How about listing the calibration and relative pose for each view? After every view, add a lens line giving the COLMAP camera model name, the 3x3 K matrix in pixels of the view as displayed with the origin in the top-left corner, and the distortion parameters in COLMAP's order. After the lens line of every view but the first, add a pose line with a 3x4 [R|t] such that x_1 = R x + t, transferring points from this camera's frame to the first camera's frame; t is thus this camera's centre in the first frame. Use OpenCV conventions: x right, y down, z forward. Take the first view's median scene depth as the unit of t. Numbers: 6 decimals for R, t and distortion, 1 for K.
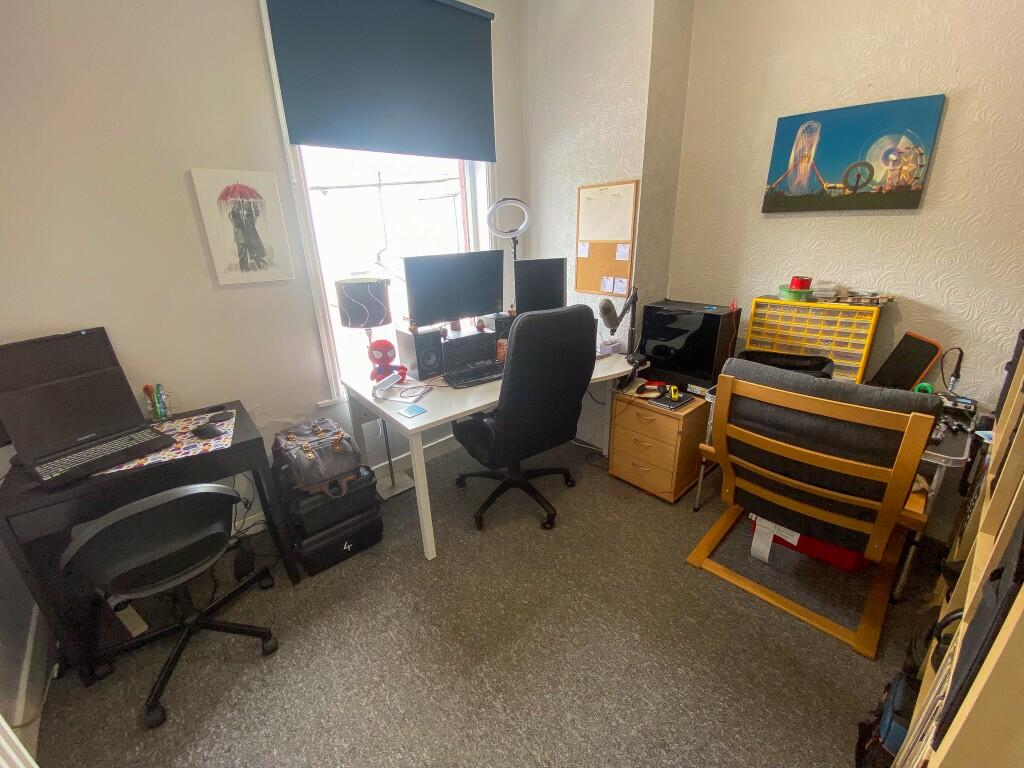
lens RADIAL K [[415.2, 0, 512.0], [0, 415.2, 384.0], [0, 0, 1]] dist [0.049460, -0.037904]
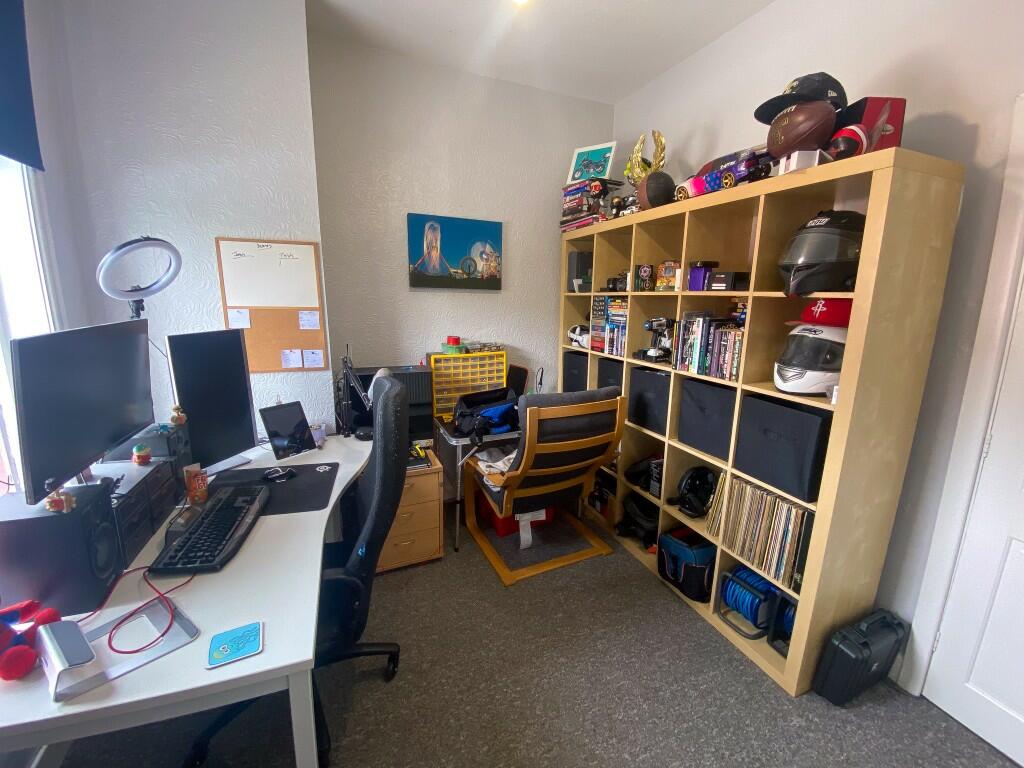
lens RADIAL K [[415.2, 0, 512.0], [0, 415.2, 384.0], [0, 0, 1]] dist [0.049460, -0.037904]
pose [[0.312023, -0.161942, 0.936171, -0.515915], [0.312767, 0.947949, 0.059735, -0.138817], [-0.897117, 0.274165, 0.346432, 0.449671]]
